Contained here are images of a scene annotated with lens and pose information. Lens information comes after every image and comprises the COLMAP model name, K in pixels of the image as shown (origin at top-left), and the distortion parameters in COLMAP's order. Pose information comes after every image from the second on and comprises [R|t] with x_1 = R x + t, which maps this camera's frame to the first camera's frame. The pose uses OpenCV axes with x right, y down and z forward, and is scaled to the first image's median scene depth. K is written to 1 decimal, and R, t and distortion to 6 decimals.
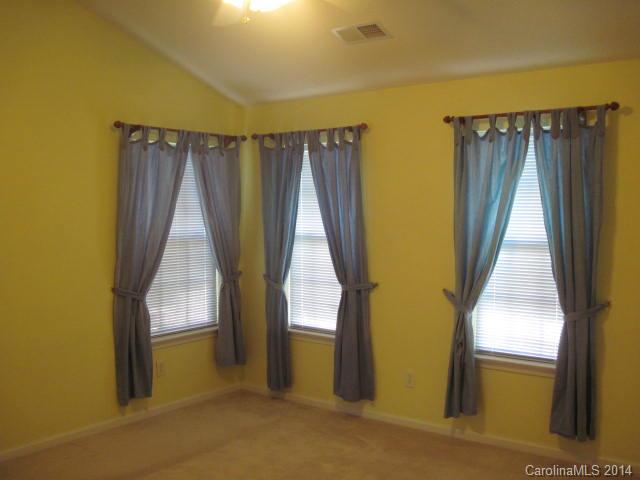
lens RADIAL K [[662.3, 0, 304.8], [0, 662.3, 241.7], [0, 0, 1]] dist [-0.121016, 0.040505]
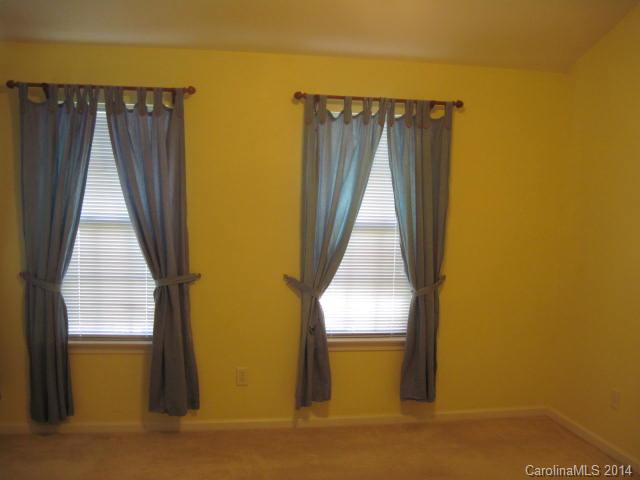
lens RADIAL K [[662.3, 0, 304.8], [0, 662.3, 241.7], [0, 0, 1]] dist [-0.121016, 0.040505]
pose [[0.674887, -0.036687, 0.737009, -0.482919], [0.010464, 0.999139, 0.040153, -0.014207], [-0.737847, -0.019386, 0.674689, 0.352818]]
